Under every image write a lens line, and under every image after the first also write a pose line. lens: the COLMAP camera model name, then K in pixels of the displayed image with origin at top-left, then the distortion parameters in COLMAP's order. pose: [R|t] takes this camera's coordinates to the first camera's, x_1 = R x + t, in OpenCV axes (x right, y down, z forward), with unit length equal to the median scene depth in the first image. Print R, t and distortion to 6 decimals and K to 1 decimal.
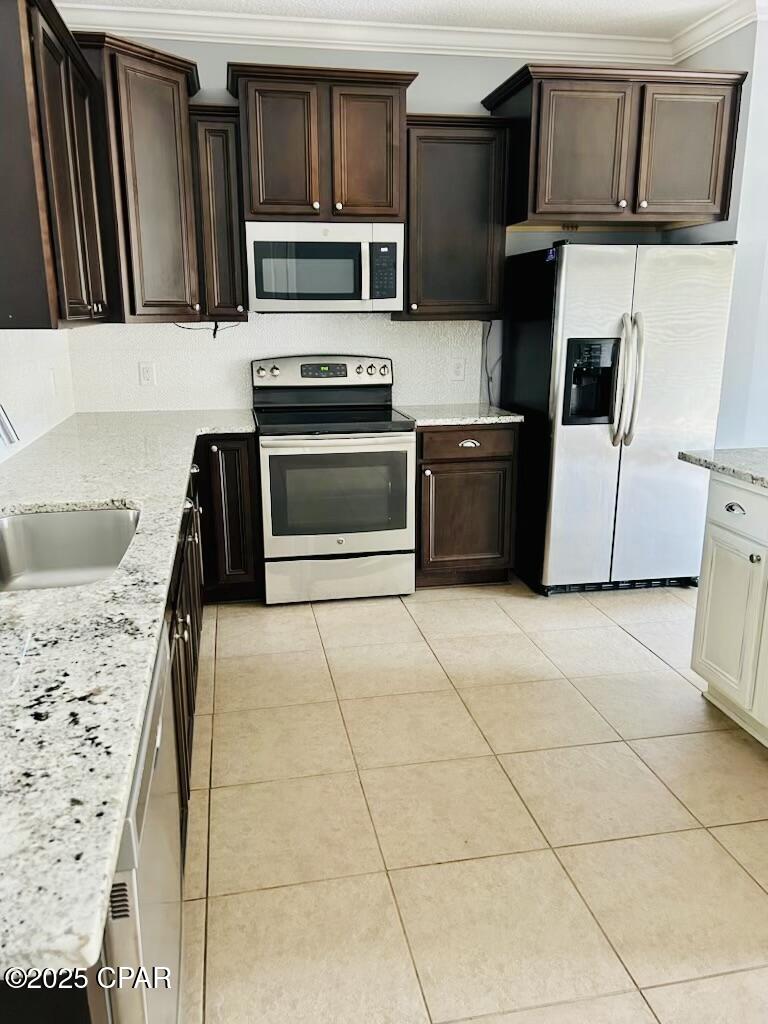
lens RADIAL K [[767.4, 0, 378.8], [0, 767.4, 510.2], [0, 0, 1]] dist [0.076806, -0.084422]
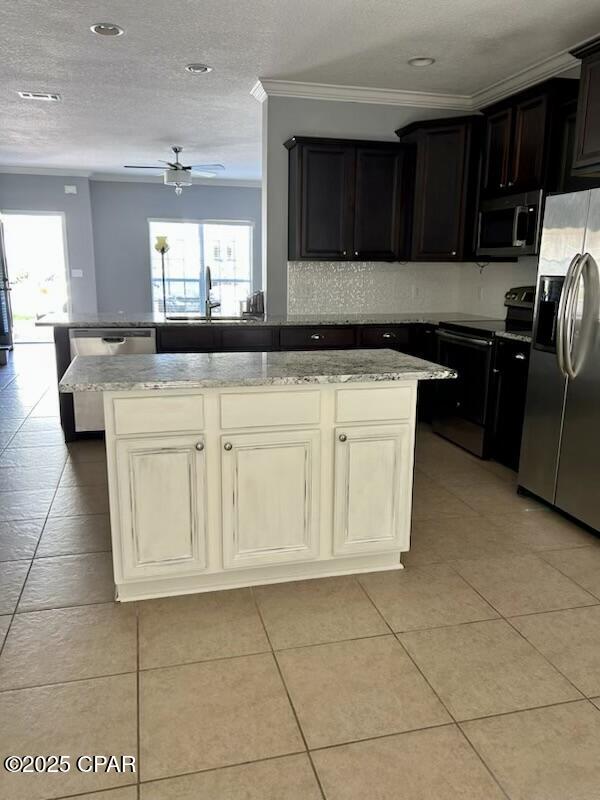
lens RADIAL K [[599.5, 0, 296.0], [0, 599.5, 398.6], [0, 0, 1]] dist [0.076806, -0.084422]
pose [[0.058891, 0.220013, -0.973718, 1.095046], [-0.267515, 0.943213, 0.196941, -0.120497], [0.961752, 0.248886, 0.114404, 0.560528]]
